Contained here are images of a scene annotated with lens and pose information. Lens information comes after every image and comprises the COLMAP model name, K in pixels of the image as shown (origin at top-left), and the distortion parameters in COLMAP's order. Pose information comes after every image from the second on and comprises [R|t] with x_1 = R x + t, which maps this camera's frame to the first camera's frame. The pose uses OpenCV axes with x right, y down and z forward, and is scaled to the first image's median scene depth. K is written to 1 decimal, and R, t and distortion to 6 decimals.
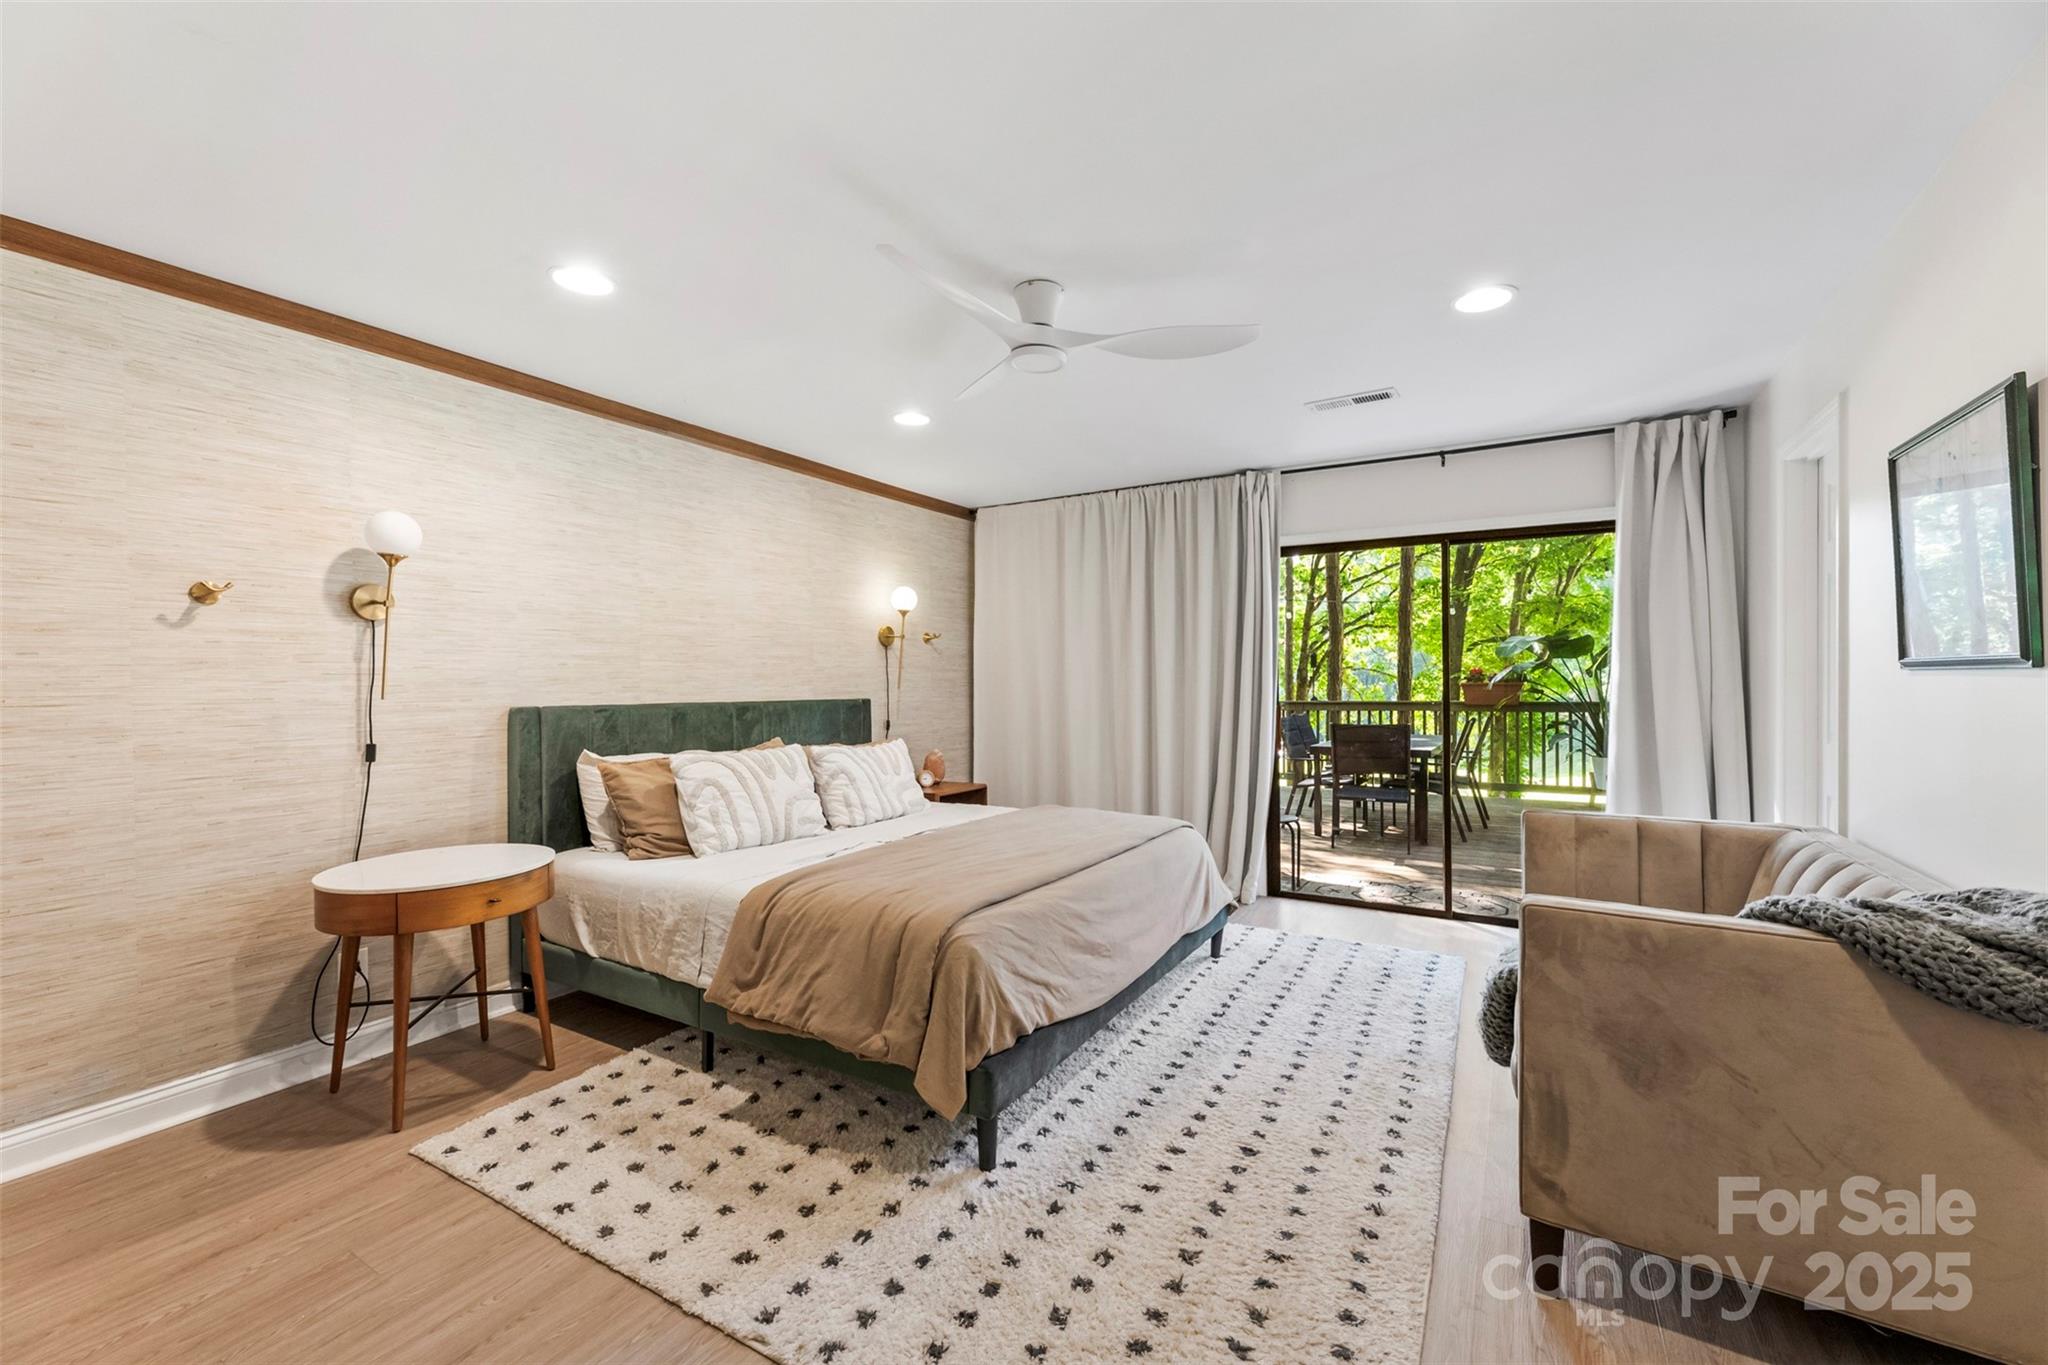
lens RADIAL K [[820.4, 0, 1010.4], [0, 820.4, 678.6], [0, 0, 1]] dist [-0.001857, 0.000123]
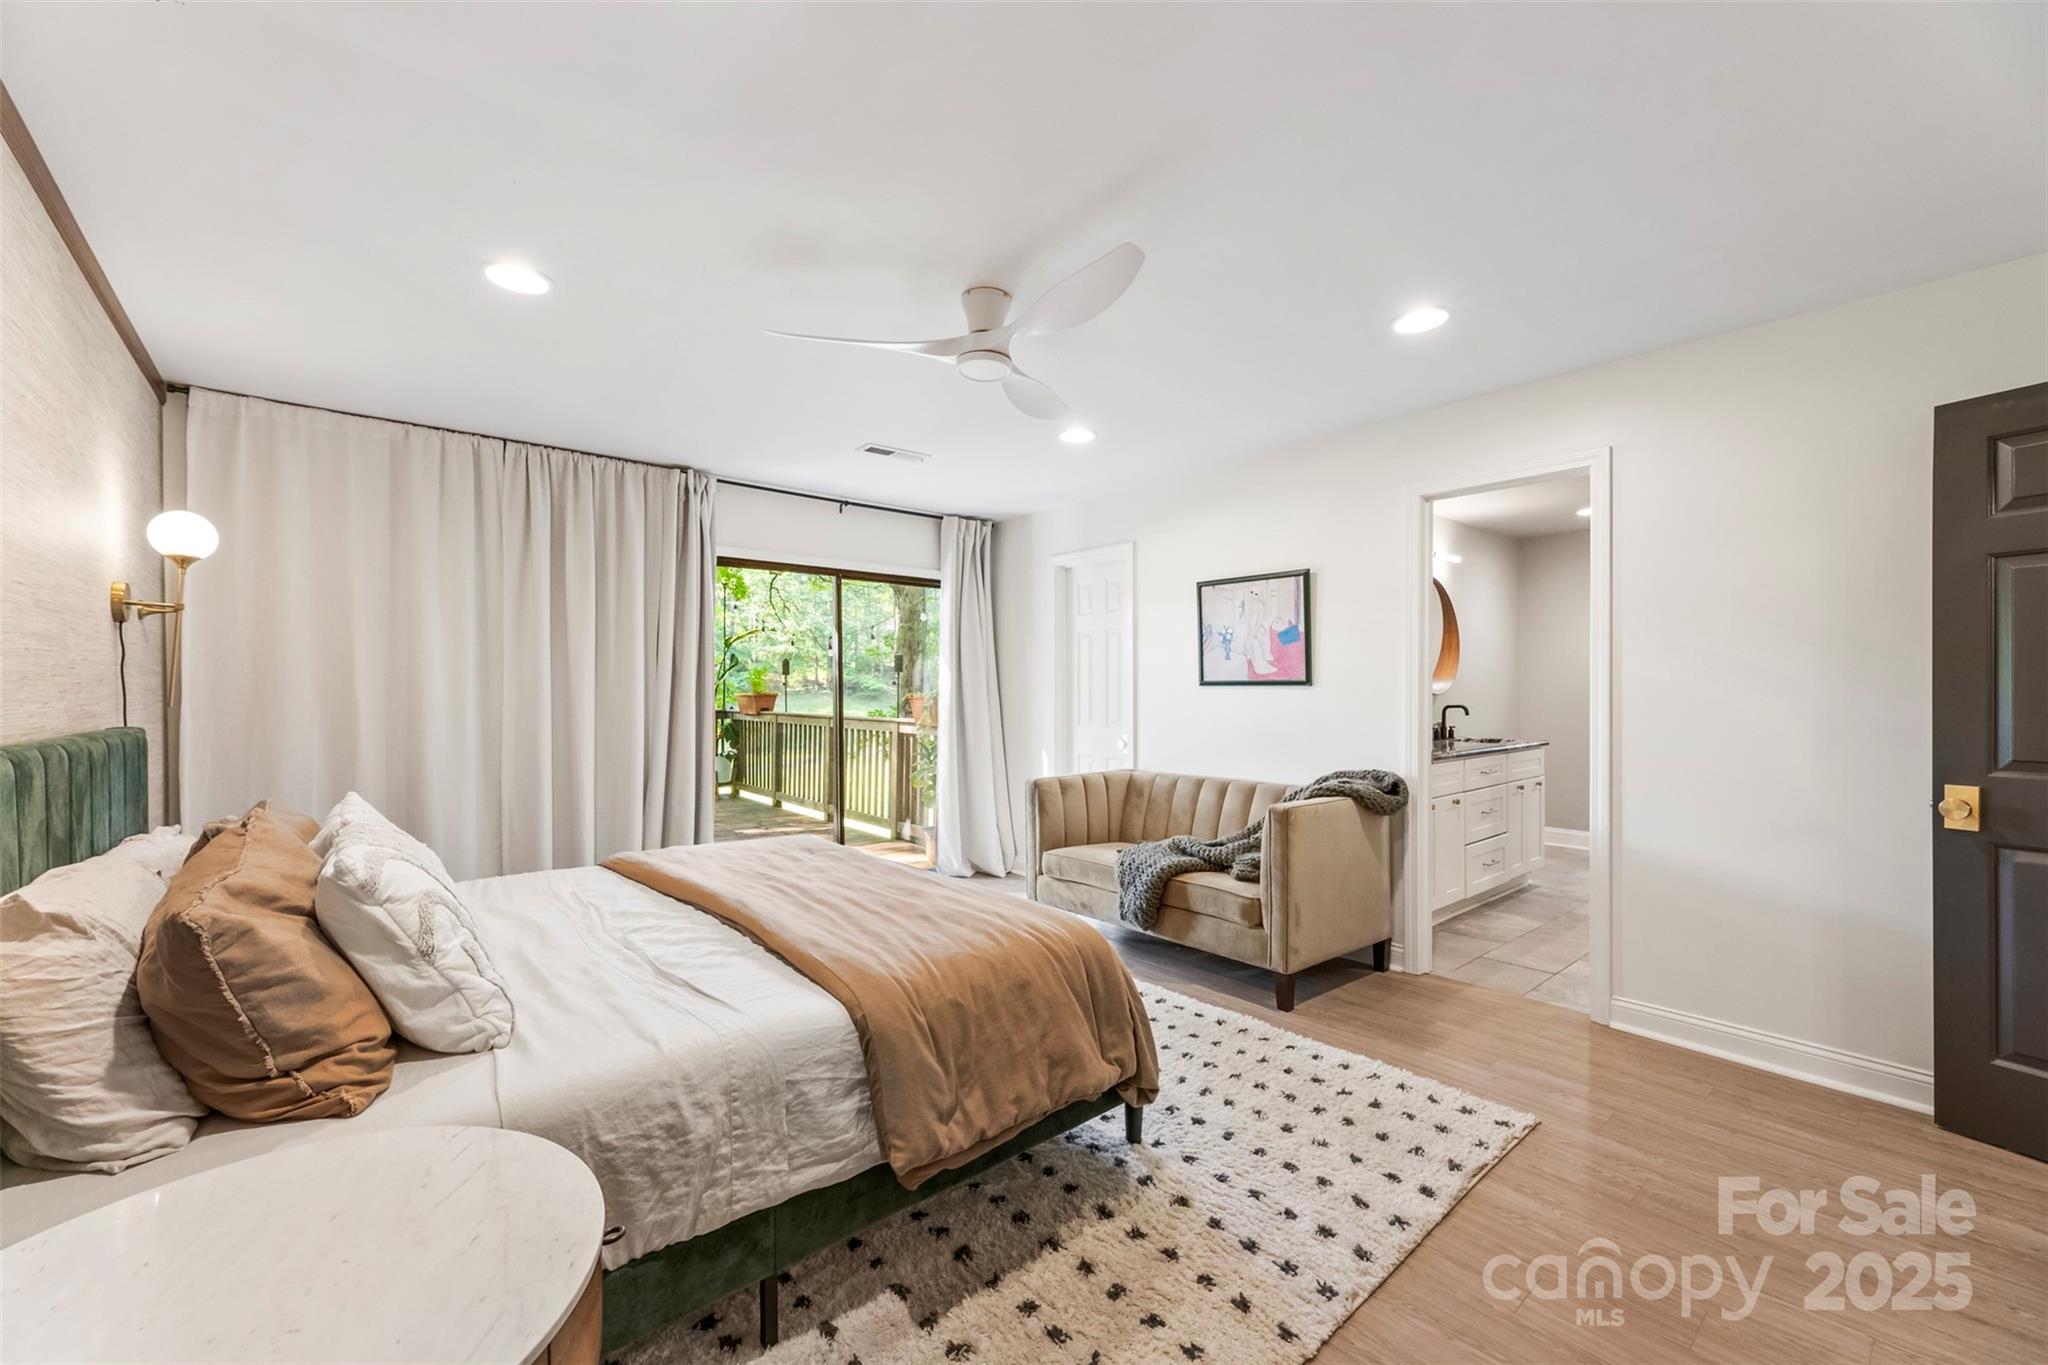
lens RADIAL K [[820.4, 0, 1010.9], [0, 820.4, 691.0], [0, 0, 1]] dist [-0.001857, 0.000123]
pose [[0.319159, 0.004798, 0.947689, -0.869515], [-0.000759, 0.999988, -0.004807, 0.008944], [-0.947701, 0.000815, 0.319159, 0.637333]]
